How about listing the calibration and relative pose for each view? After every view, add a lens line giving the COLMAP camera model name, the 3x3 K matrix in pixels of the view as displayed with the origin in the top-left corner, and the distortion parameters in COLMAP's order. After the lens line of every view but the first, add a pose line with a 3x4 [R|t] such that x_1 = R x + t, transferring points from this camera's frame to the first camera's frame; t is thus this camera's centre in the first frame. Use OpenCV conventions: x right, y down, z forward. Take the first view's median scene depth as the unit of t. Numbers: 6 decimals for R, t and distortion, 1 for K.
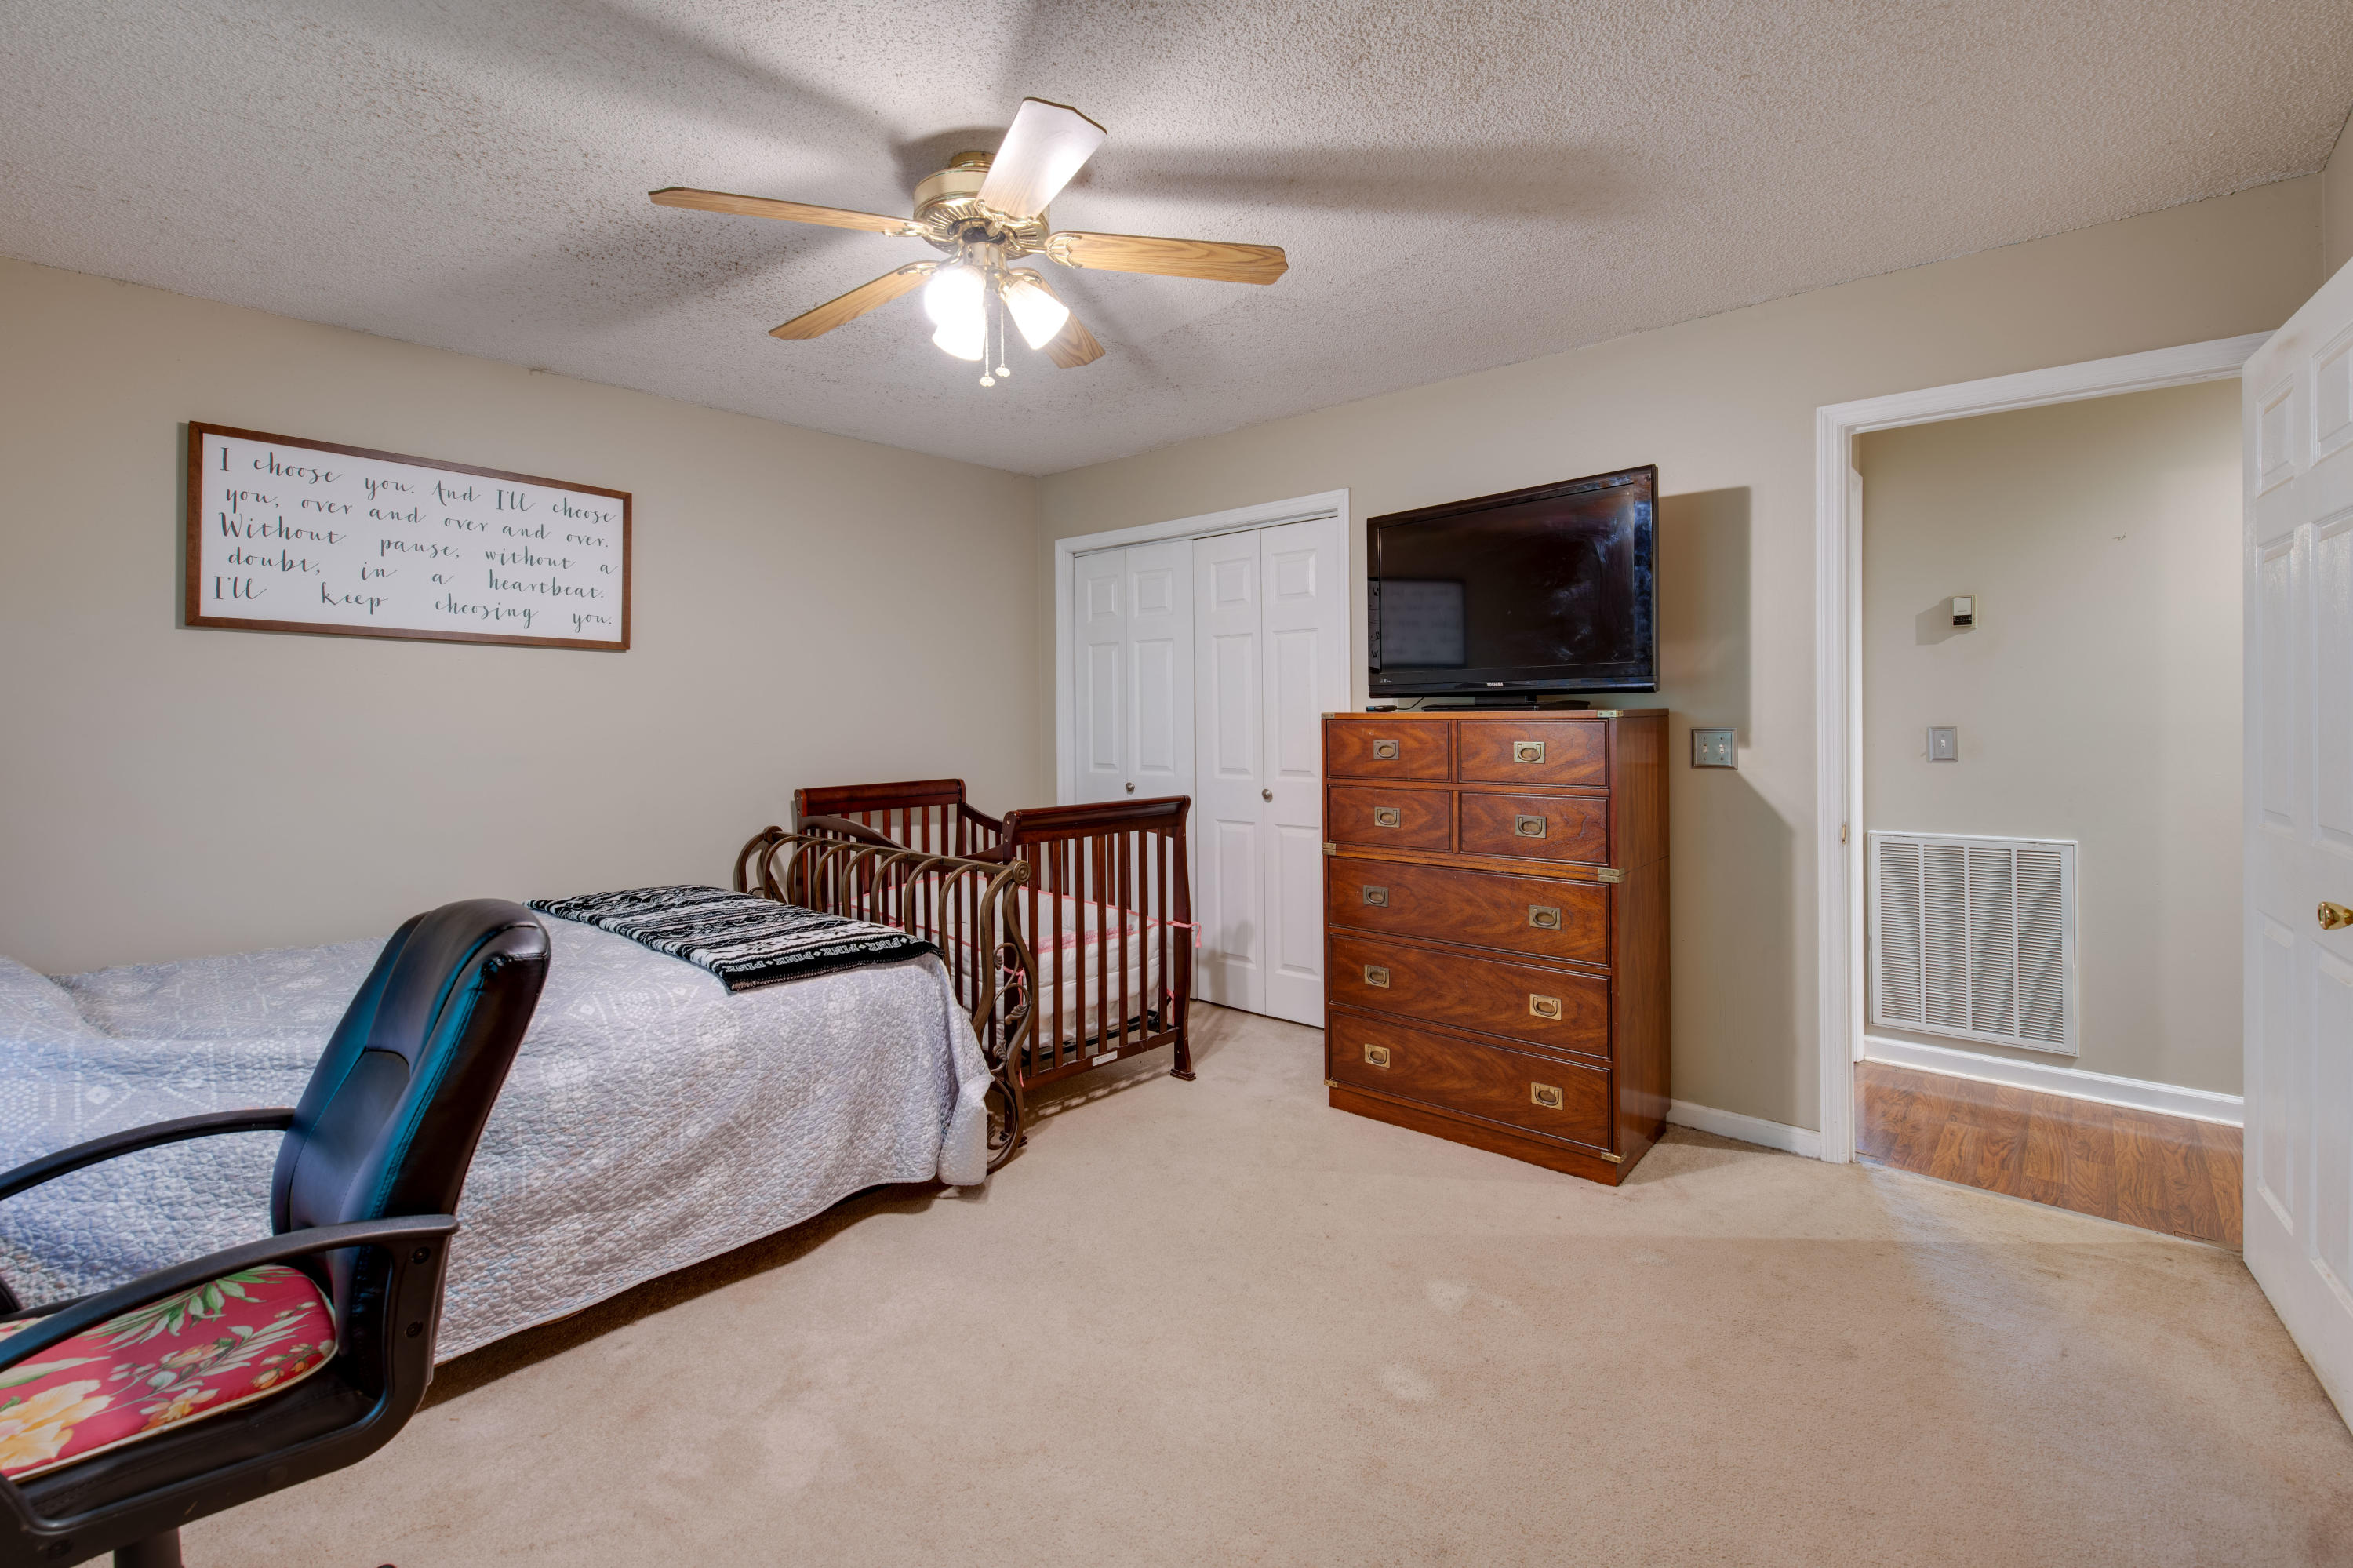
lens RADIAL K [[1024.2, 0, 1194.2], [0, 1024.2, 715.6], [0, 0, 1]] dist [0.011479, -0.007830]
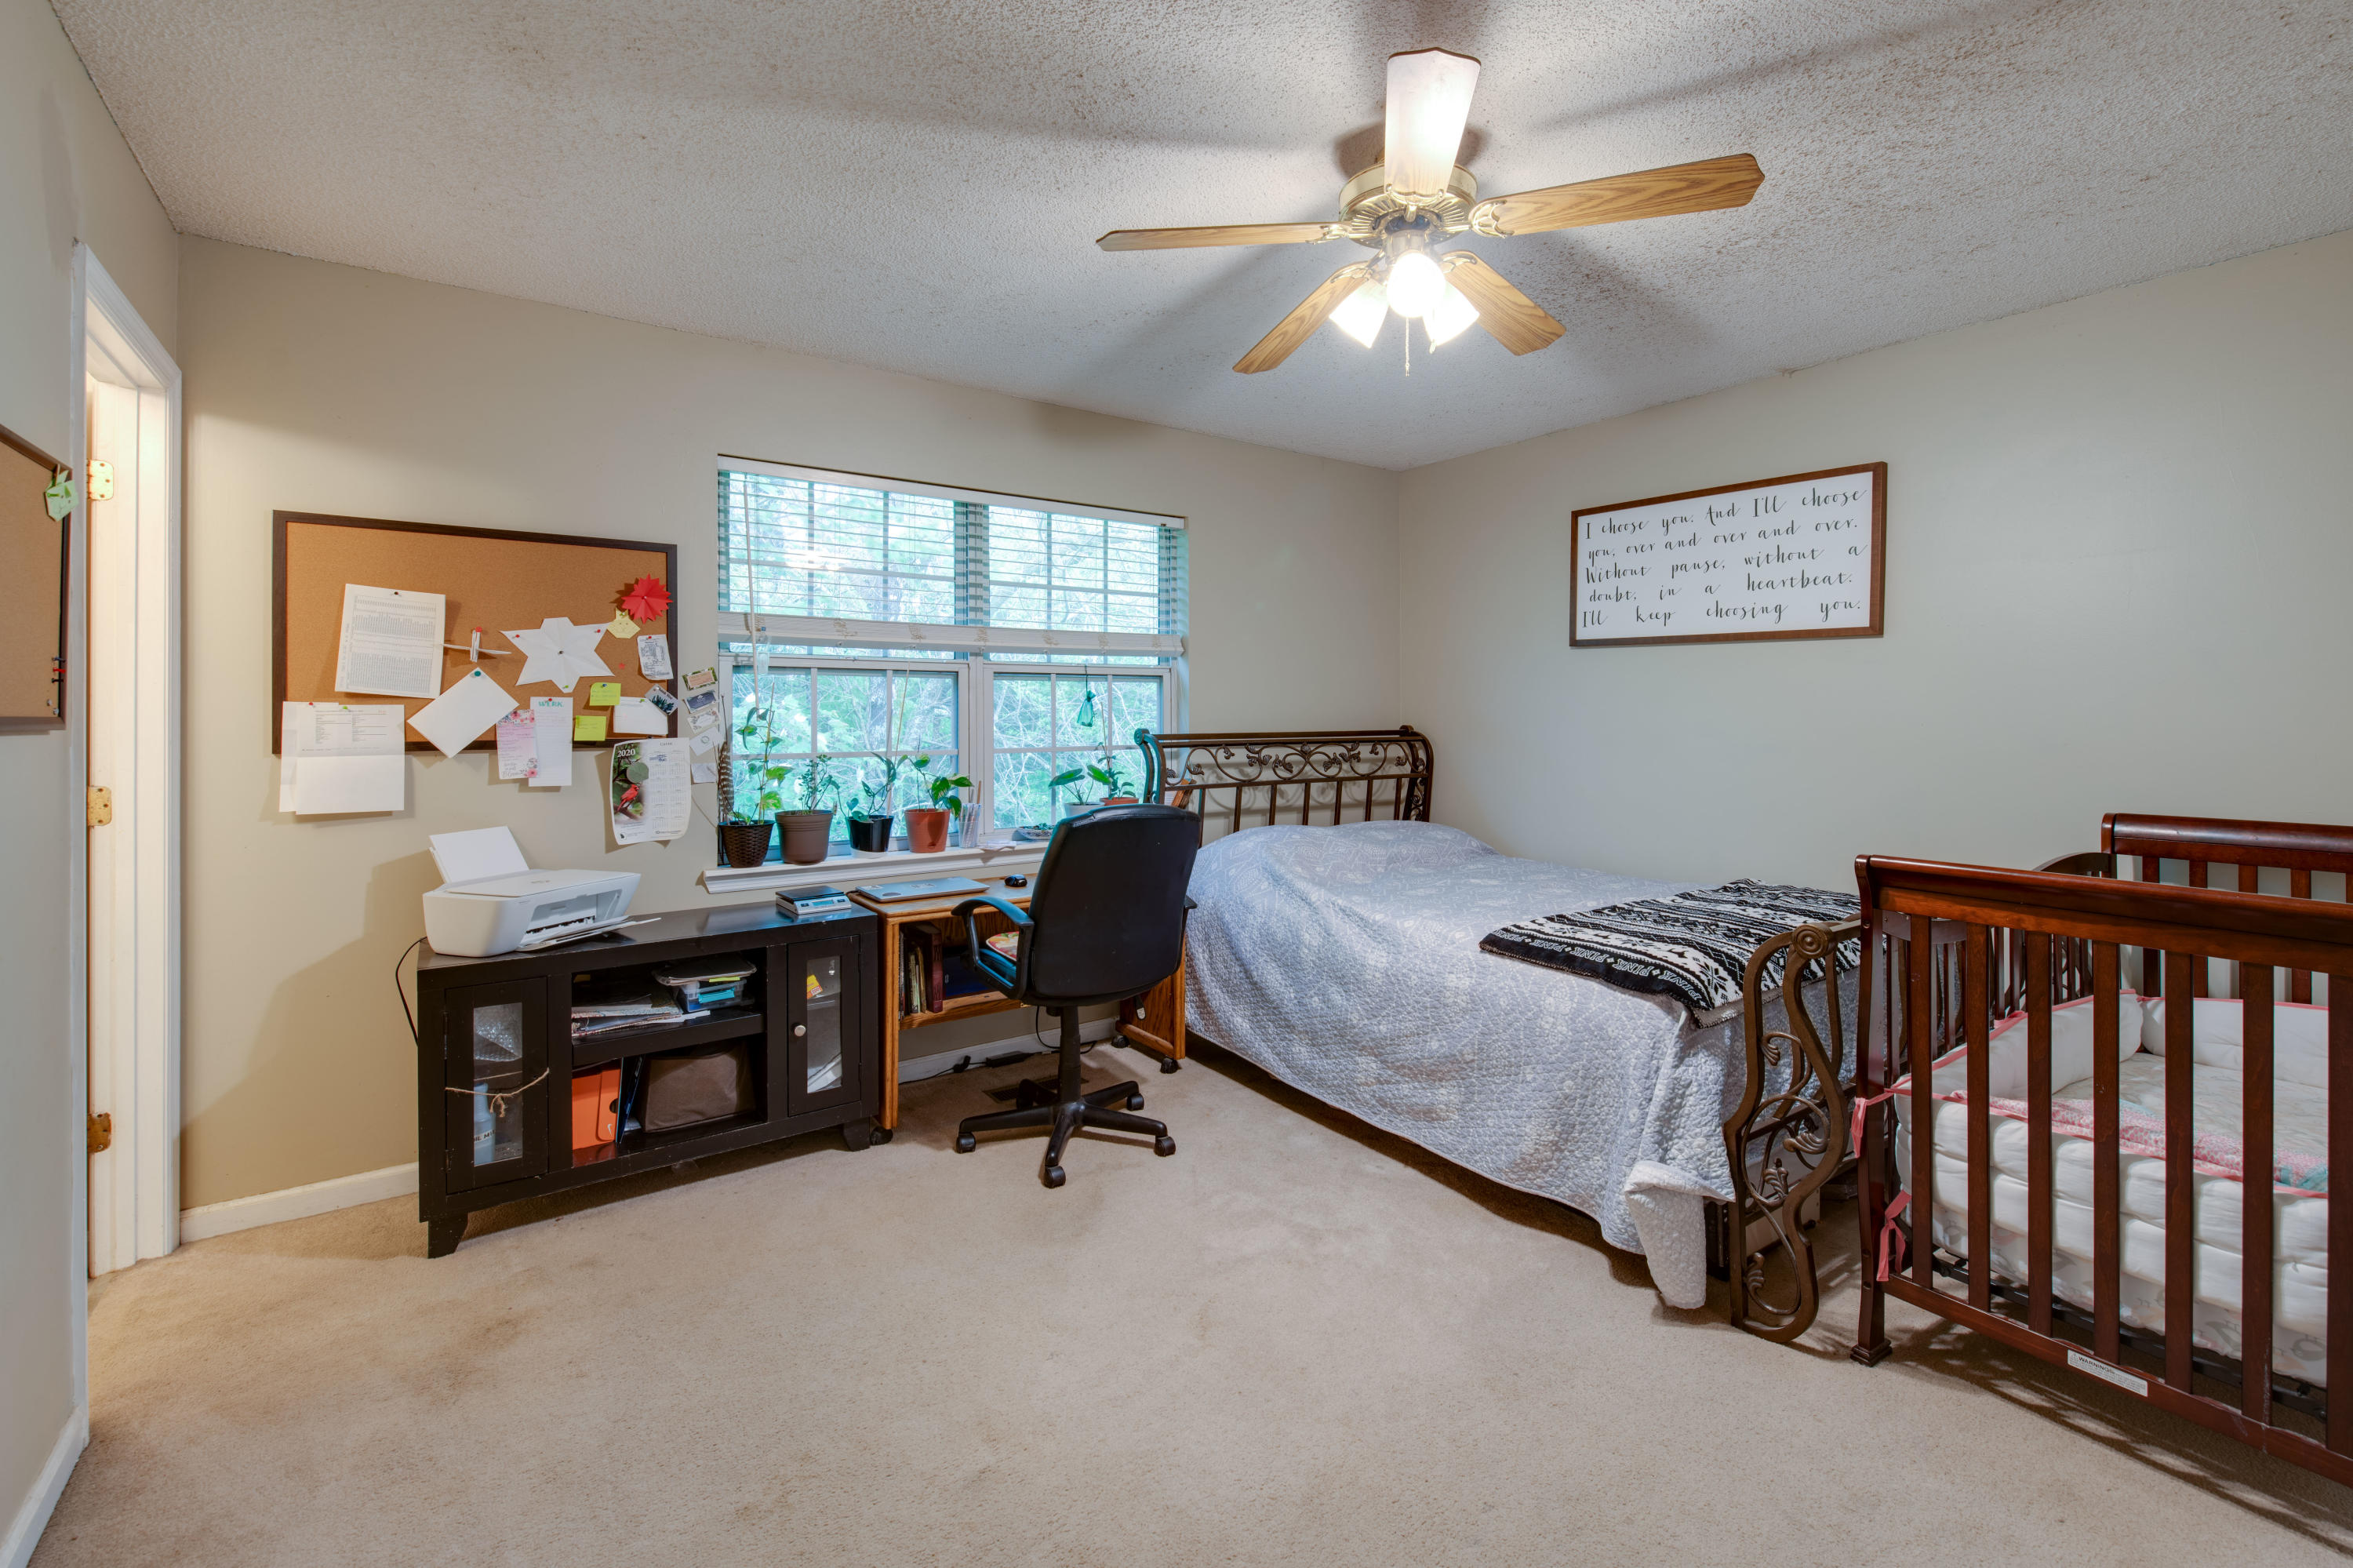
lens RADIAL K [[1024.2, 0, 1189.3], [0, 1024.2, 707.8], [0, 0, 1]] dist [0.011479, -0.007830]
pose [[-0.227750, 0.005215, -0.973706, 0.547591], [0.002159, 0.999986, 0.004851, -0.005219], [0.973717, -0.000997, -0.227758, 0.700392]]
